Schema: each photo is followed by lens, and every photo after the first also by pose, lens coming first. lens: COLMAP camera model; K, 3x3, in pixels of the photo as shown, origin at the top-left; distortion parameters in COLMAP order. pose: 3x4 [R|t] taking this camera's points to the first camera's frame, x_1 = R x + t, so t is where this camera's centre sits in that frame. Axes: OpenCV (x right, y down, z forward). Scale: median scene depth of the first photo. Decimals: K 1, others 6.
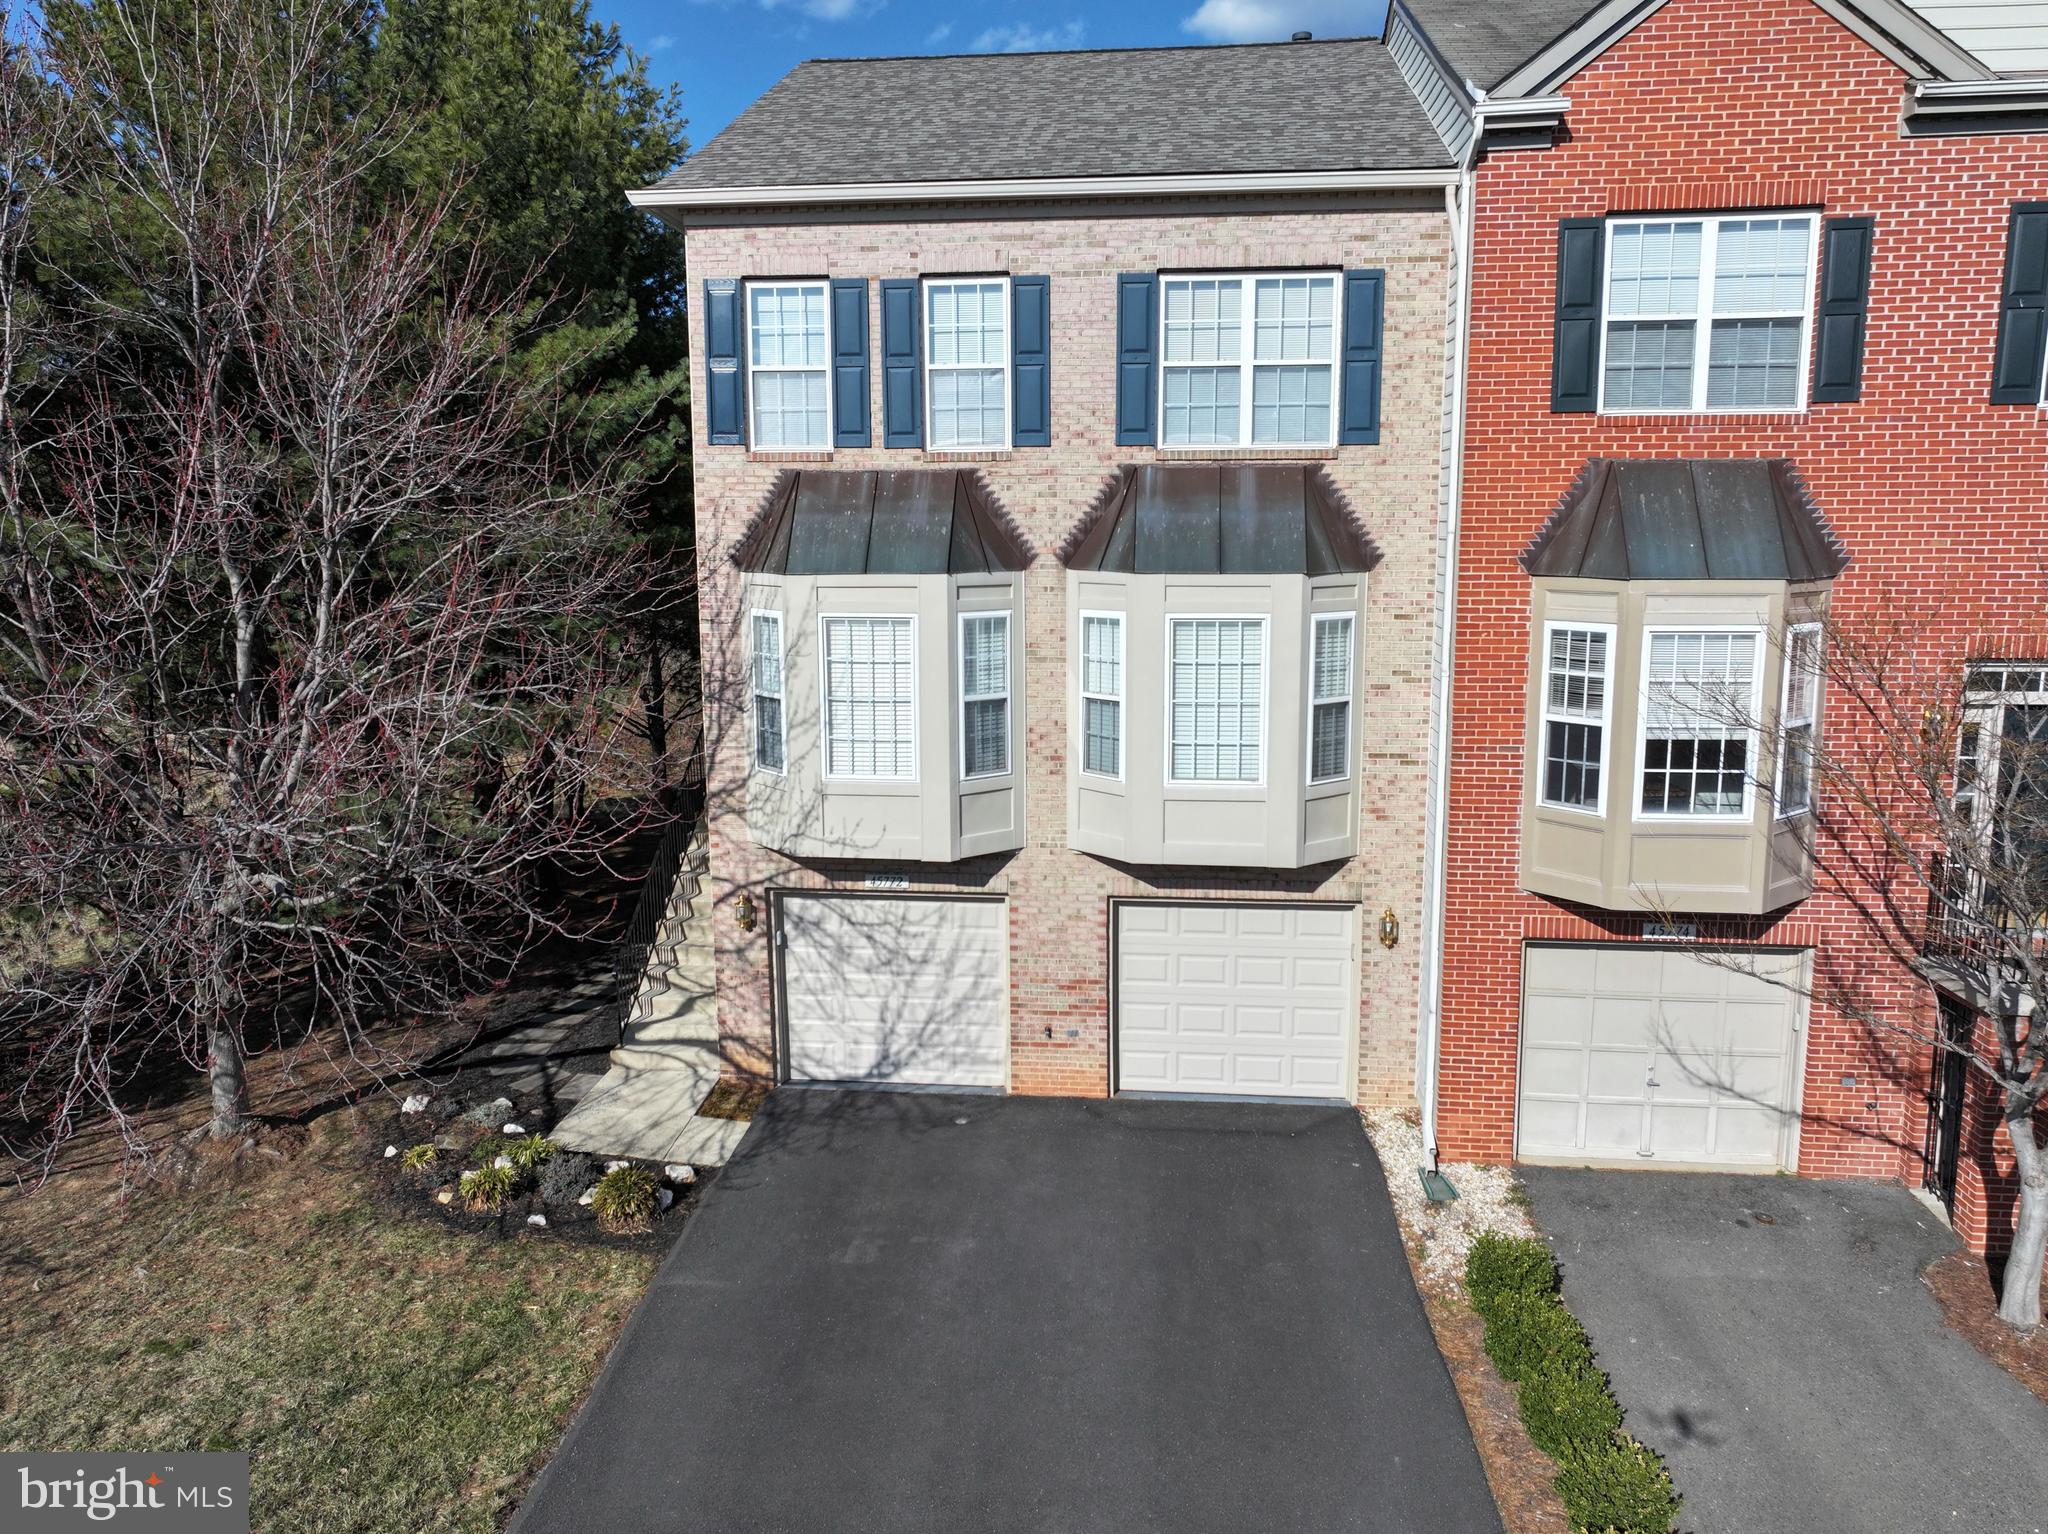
lens RADIAL K [[1439.6, 0, 1029.5], [0, 1439.6, 762.6], [0, 0, 1]] dist [-0.002974, 0.019454]
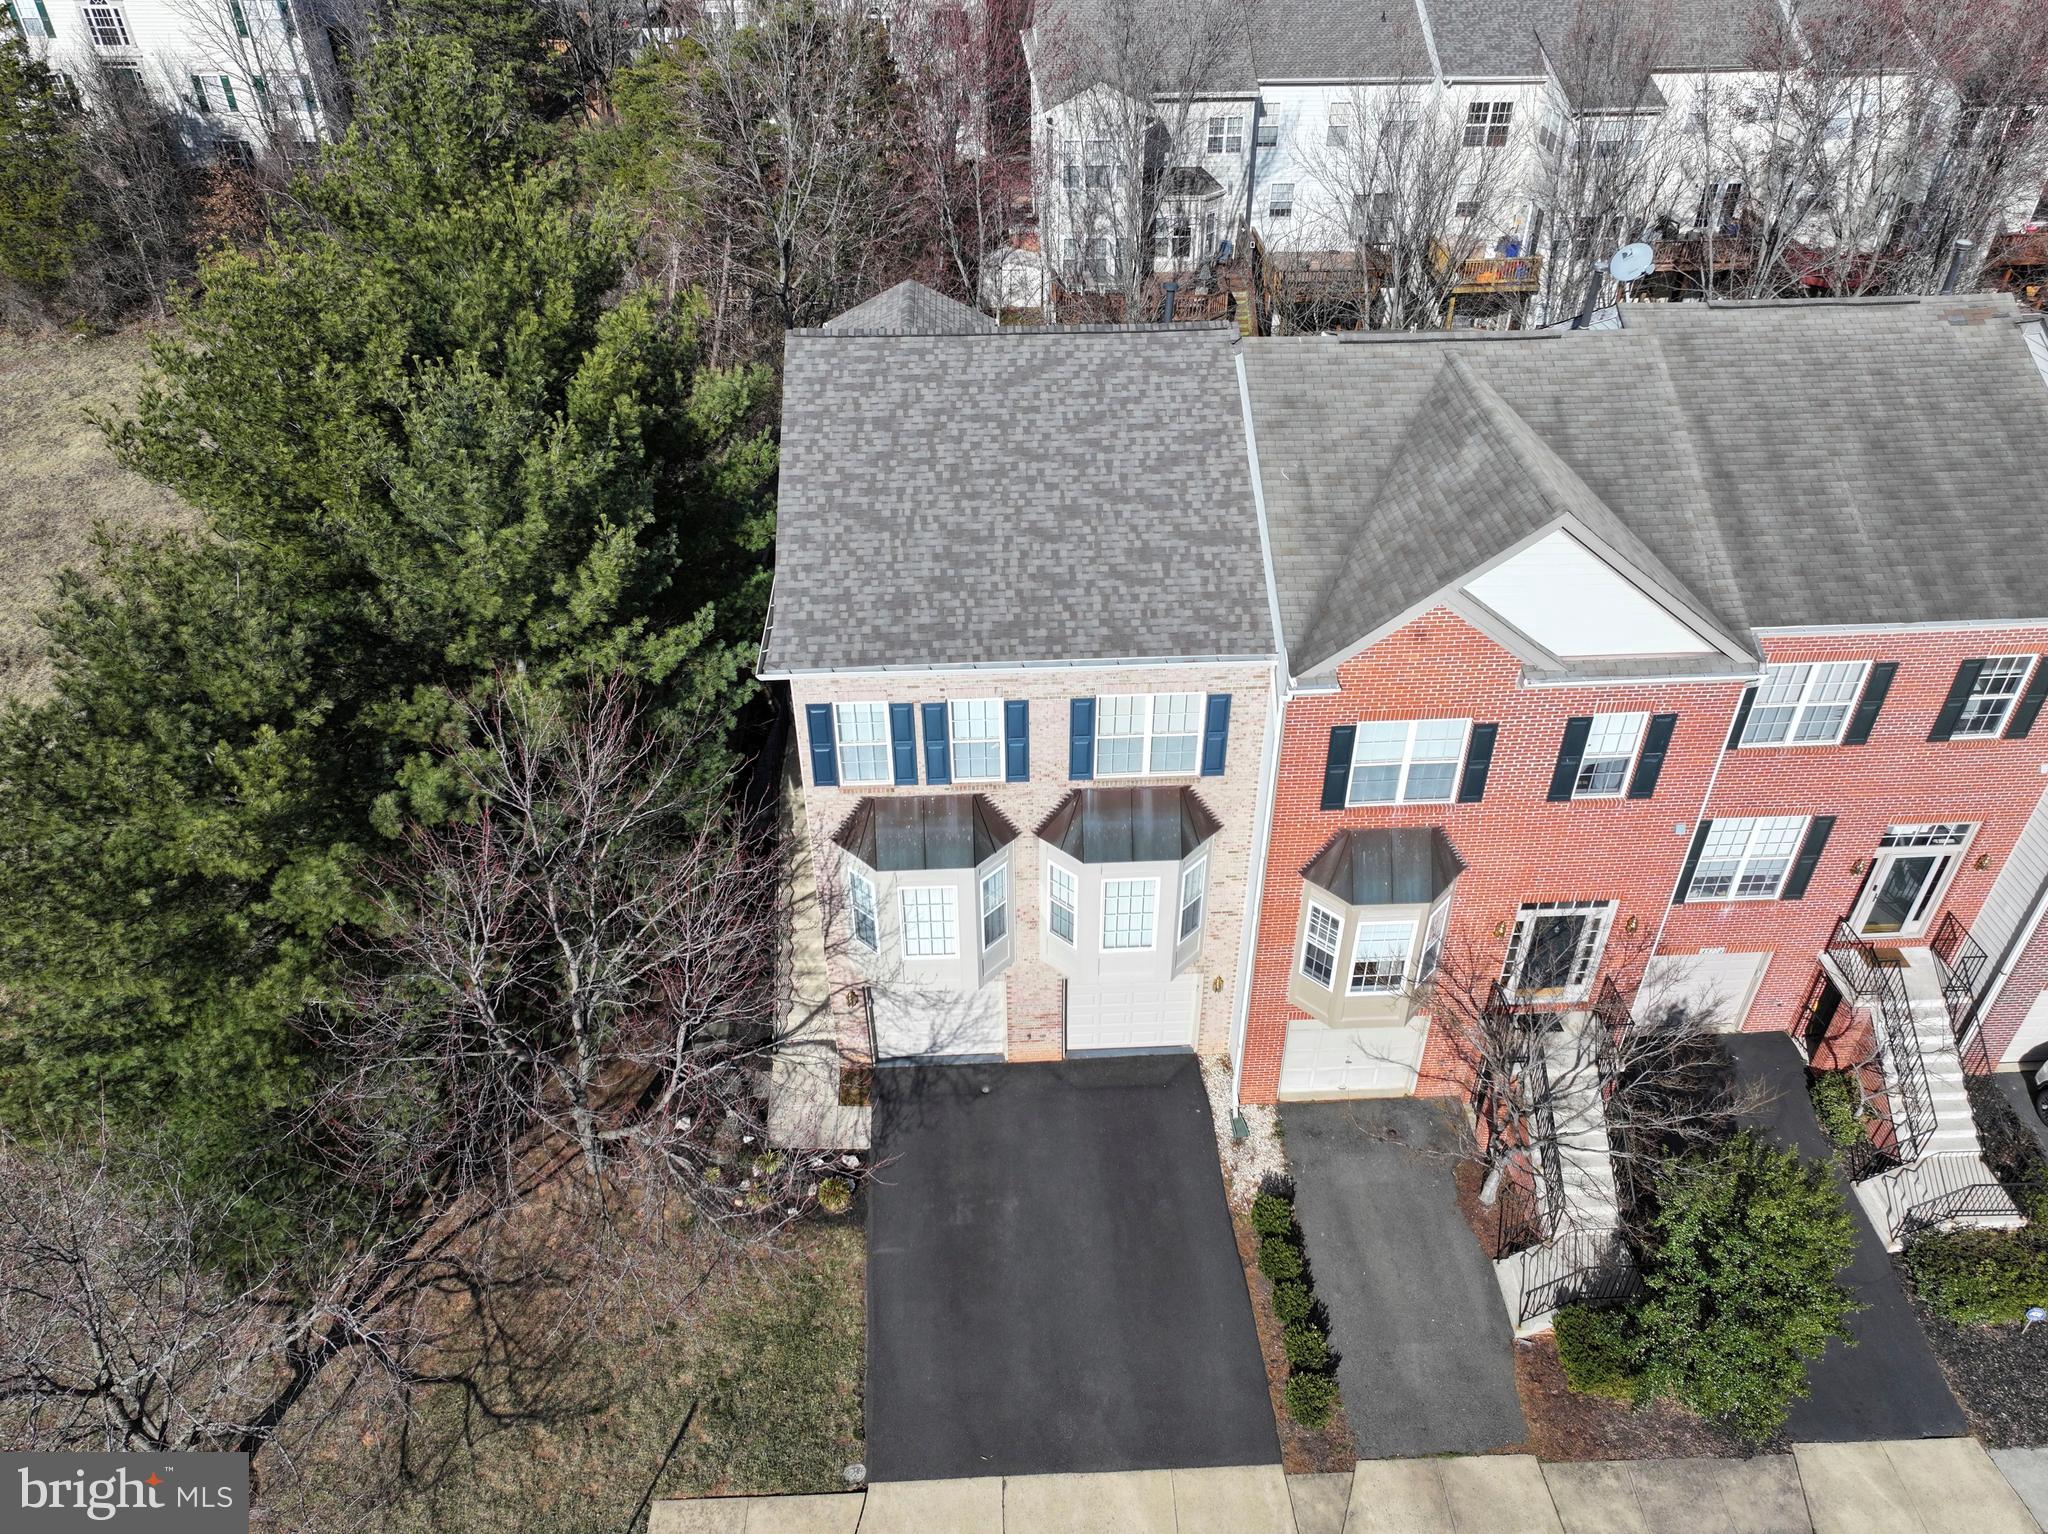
lens RADIAL K [[1439.6, 0, 1029.5], [0, 1439.6, 762.6], [0, 0, 1]] dist [-0.002974, 0.019454]
pose [[0.988625, -0.091793, 0.119140, -0.186105], [0.025296, 0.882351, 0.469912, -1.051025], [-0.148257, -0.461553, 0.874636, -0.445005]]
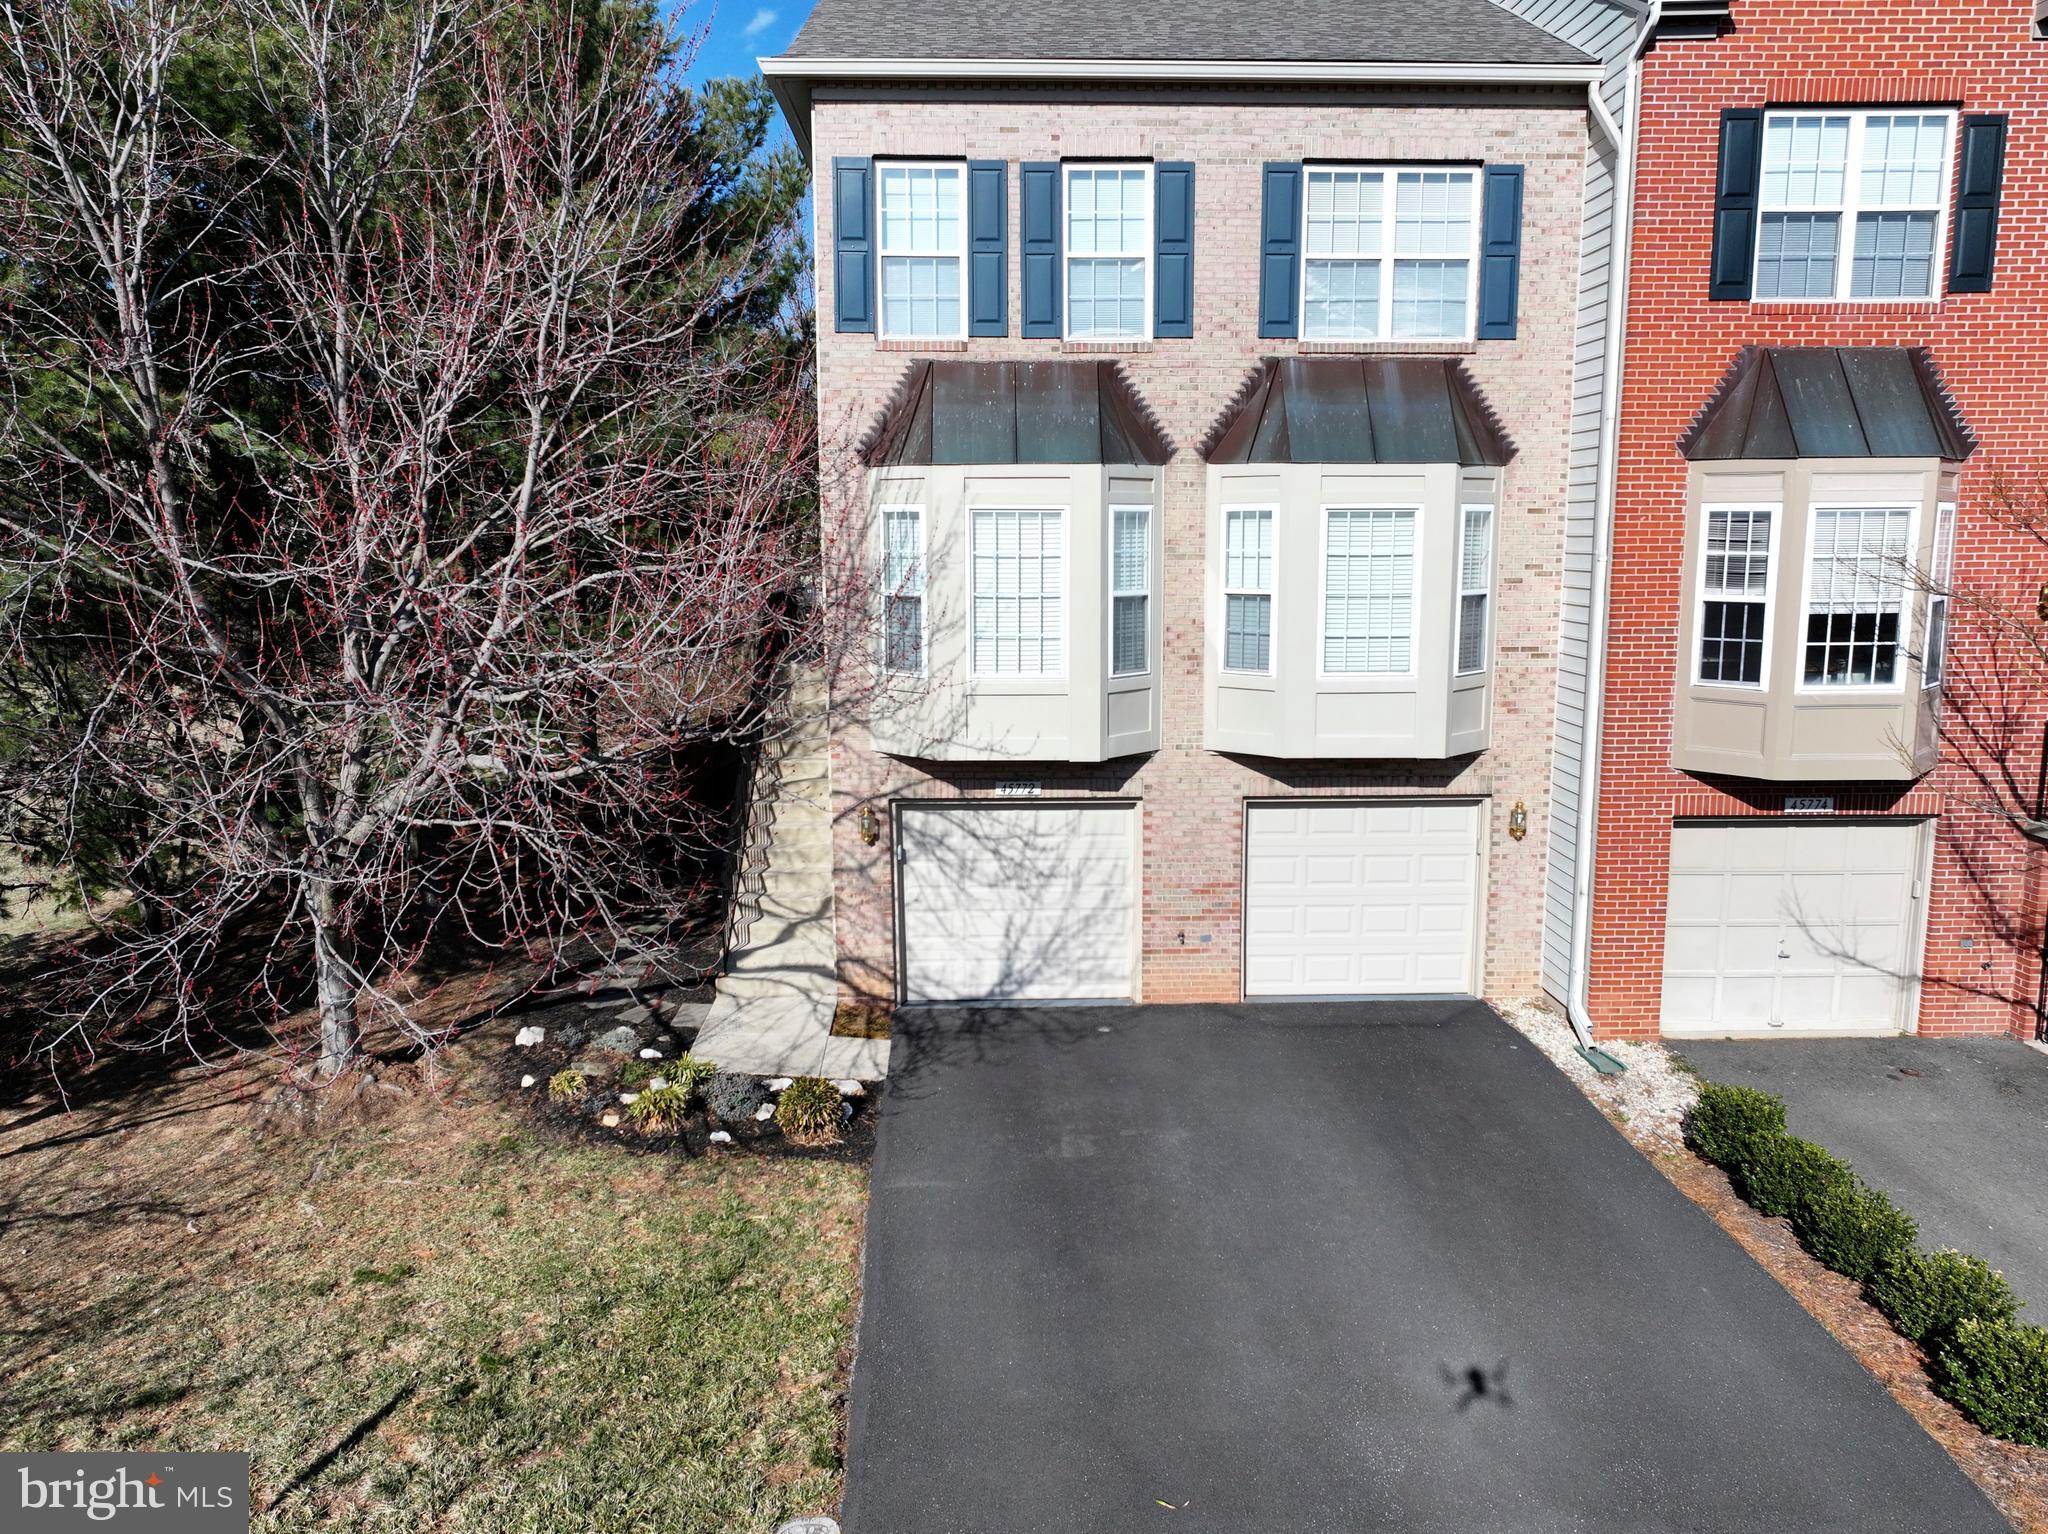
lens RADIAL K [[1444.2, 0, 1031.5], [0, 1444.2, 763.2], [0, 0, 1]] dist [-0.004023, 0.023968]
pose [[0.991026, -0.020600, 0.132073, -0.240672], [0.020592, 0.999787, 0.001425, 0.070681], [-0.132074, 0.001308, 0.991239, 0.035282]]
